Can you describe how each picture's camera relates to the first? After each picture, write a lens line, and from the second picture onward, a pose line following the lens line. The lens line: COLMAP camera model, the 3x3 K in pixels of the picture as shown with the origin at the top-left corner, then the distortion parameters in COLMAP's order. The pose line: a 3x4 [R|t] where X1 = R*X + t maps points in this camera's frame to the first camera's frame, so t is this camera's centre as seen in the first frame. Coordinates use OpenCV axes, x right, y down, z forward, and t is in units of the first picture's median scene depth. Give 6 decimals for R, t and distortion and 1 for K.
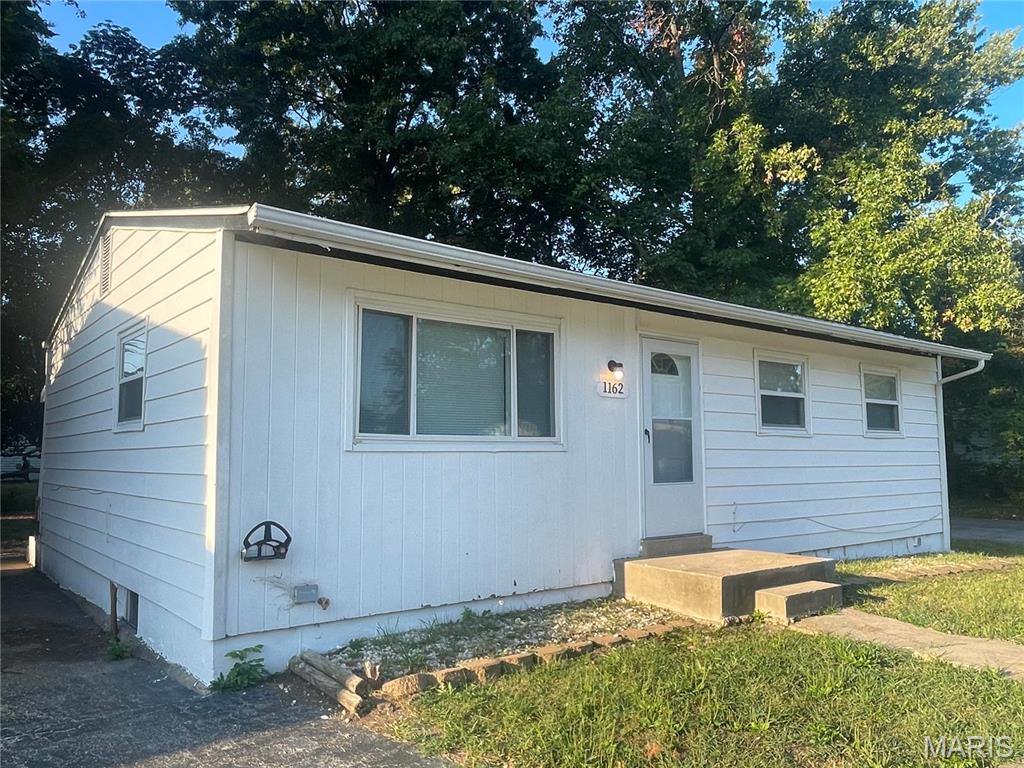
lens RADIAL K [[775.5, 0, 512.0], [0, 775.5, 384.0], [0, 0, 1]] dist [0.000909, -0.000331]
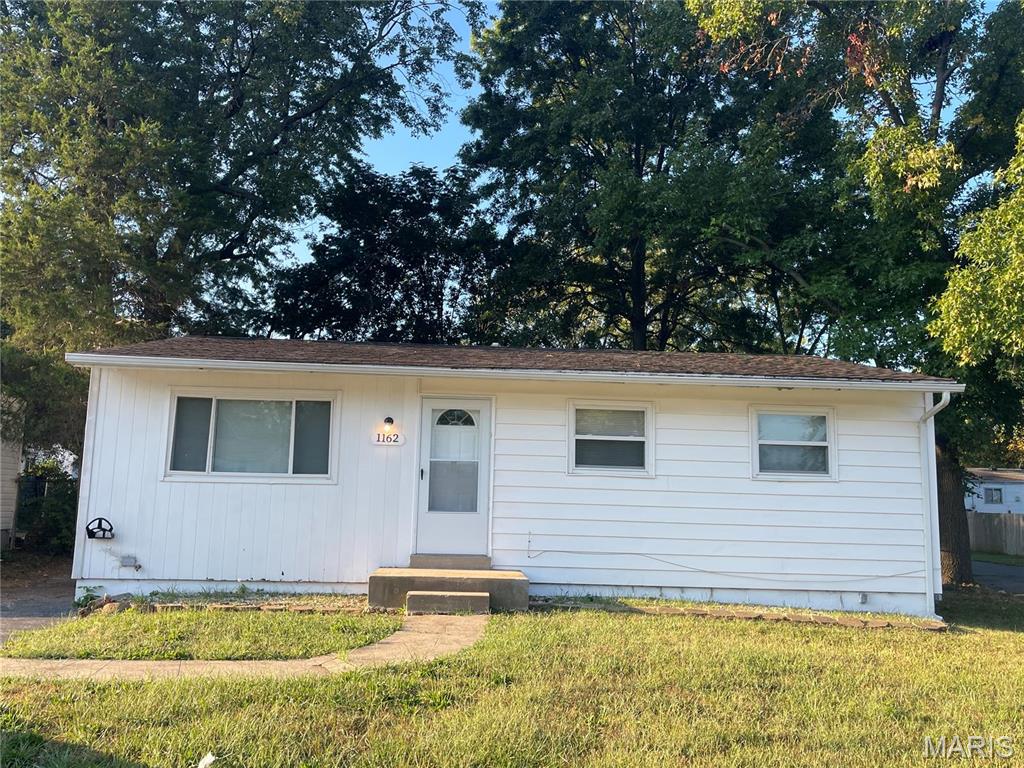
lens RADIAL K [[852.5, 0, 512.0], [0, 852.5, 384.0], [0, 0, 1]] dist [0.046098, -0.013958]
pose [[0.816643, -0.060697, -0.573943, 1.121140], [0.027896, 0.997443, -0.065792, 0.014616], [0.576469, 0.037718, 0.816248, -0.081328]]
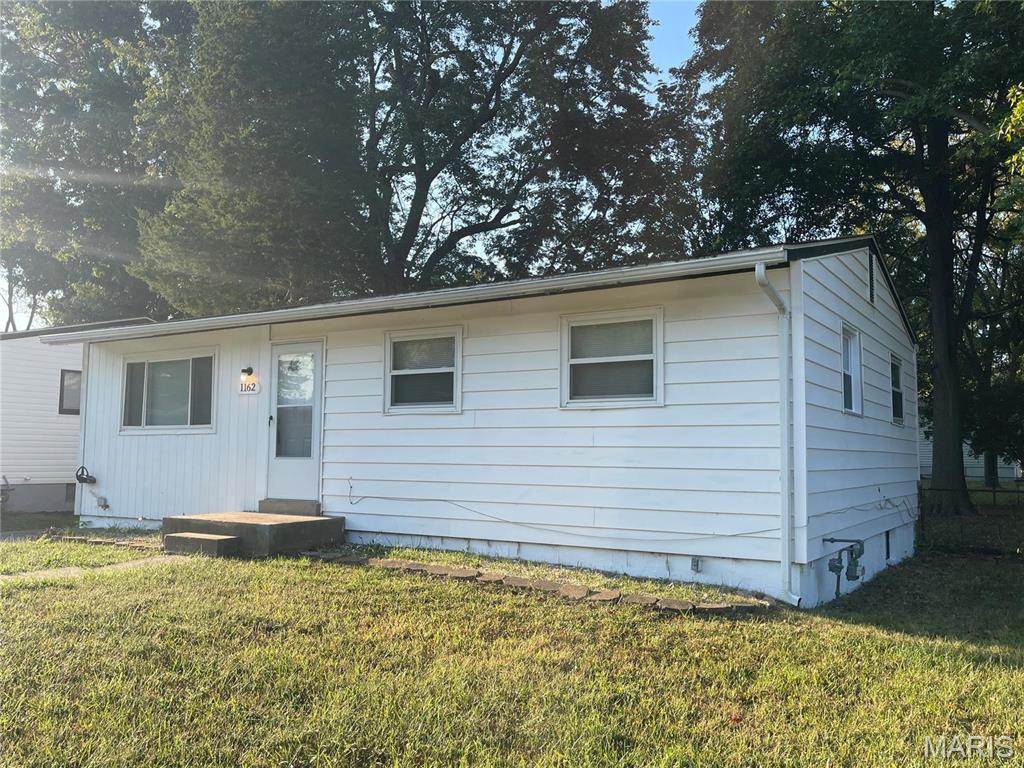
lens RADIAL K [[852.5, 0, 512.0], [0, 852.5, 384.0], [0, 0, 1]] dist [0.046098, -0.013958]
pose [[0.331145, -0.072434, -0.940795, 1.669696], [0.082130, 0.995478, -0.047736, 0.107125], [0.939999, -0.061460, 0.335597, 0.899962]]
